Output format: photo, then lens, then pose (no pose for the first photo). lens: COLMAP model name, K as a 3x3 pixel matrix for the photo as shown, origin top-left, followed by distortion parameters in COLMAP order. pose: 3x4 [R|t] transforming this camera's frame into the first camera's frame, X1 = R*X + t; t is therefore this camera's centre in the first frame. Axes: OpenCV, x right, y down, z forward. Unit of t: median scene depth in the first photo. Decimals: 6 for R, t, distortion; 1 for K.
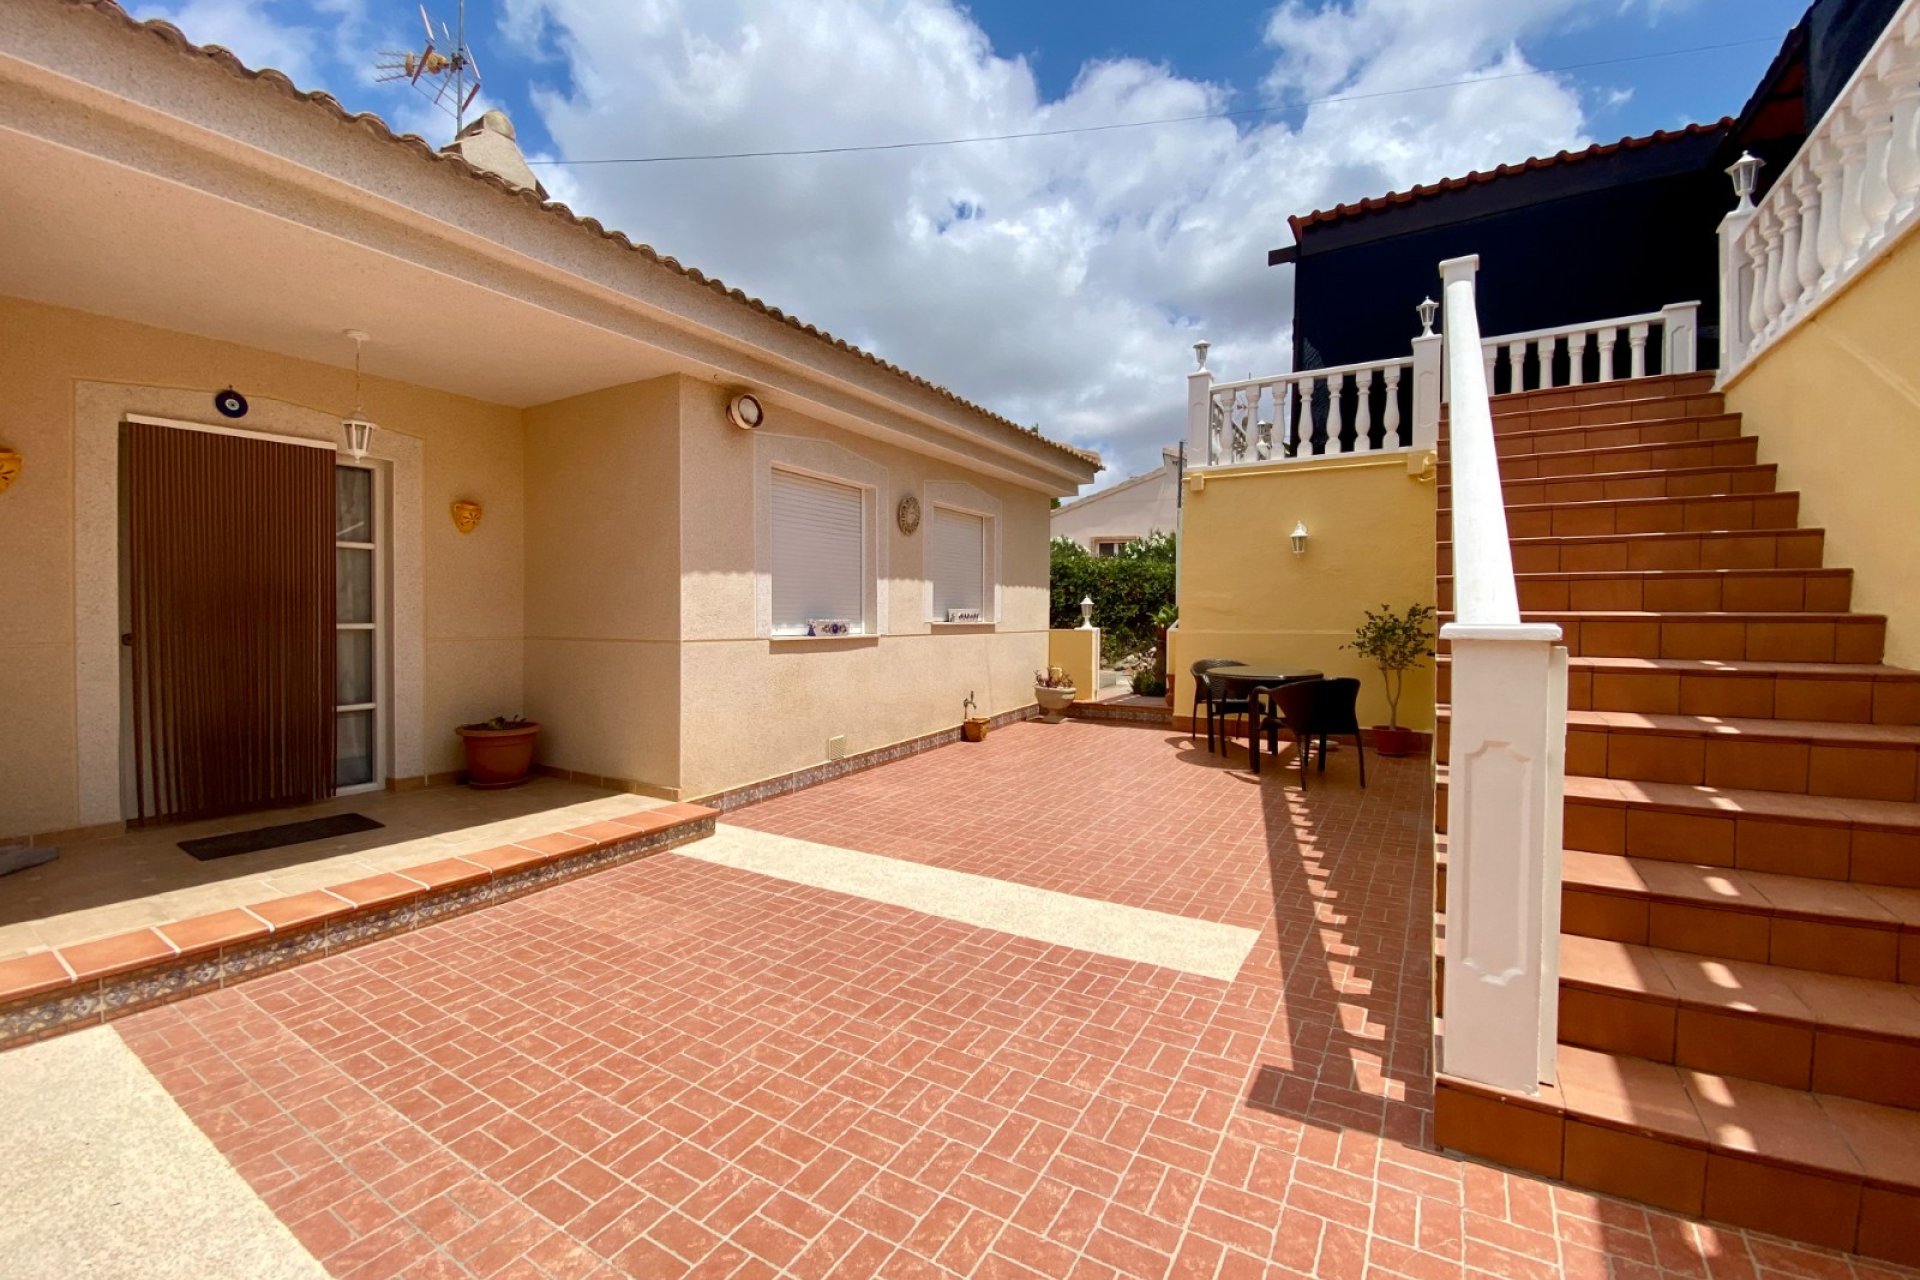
lens RADIAL K [[777.8, 0, 992.8], [0, 777.8, 634.1], [0, 0, 1]] dist [0.041749, -0.038323]
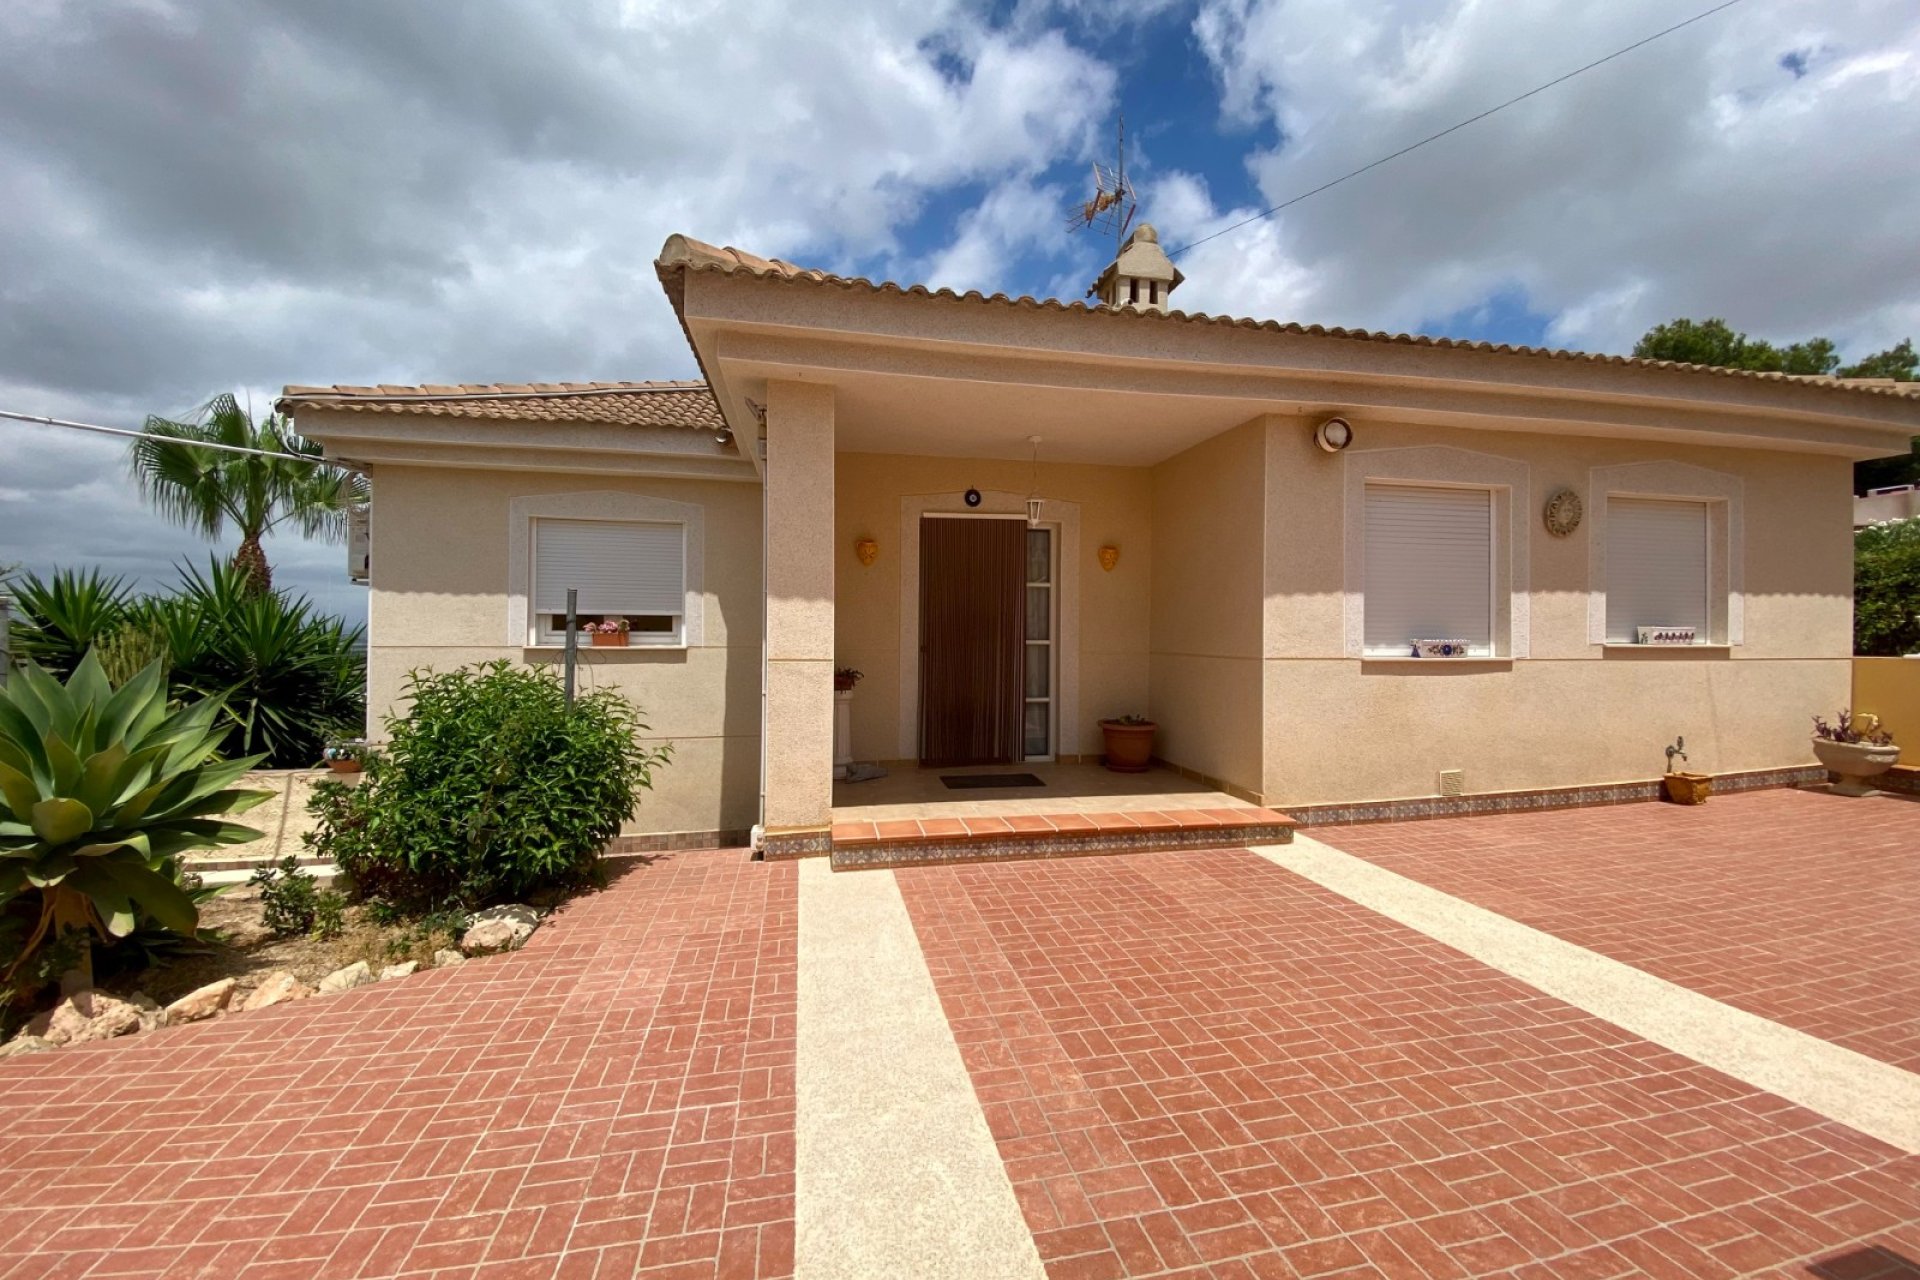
lens RADIAL K [[788.1, 0, 966.0], [0, 788.1, 625.9], [0, 0, 1]] dist [0.007600, -0.016696]
pose [[0.678321, -0.009333, -0.734707, 0.130563], [-0.019206, 0.999352, -0.030427, 0.005885], [0.734515, 0.034750, 0.677702, -0.047956]]
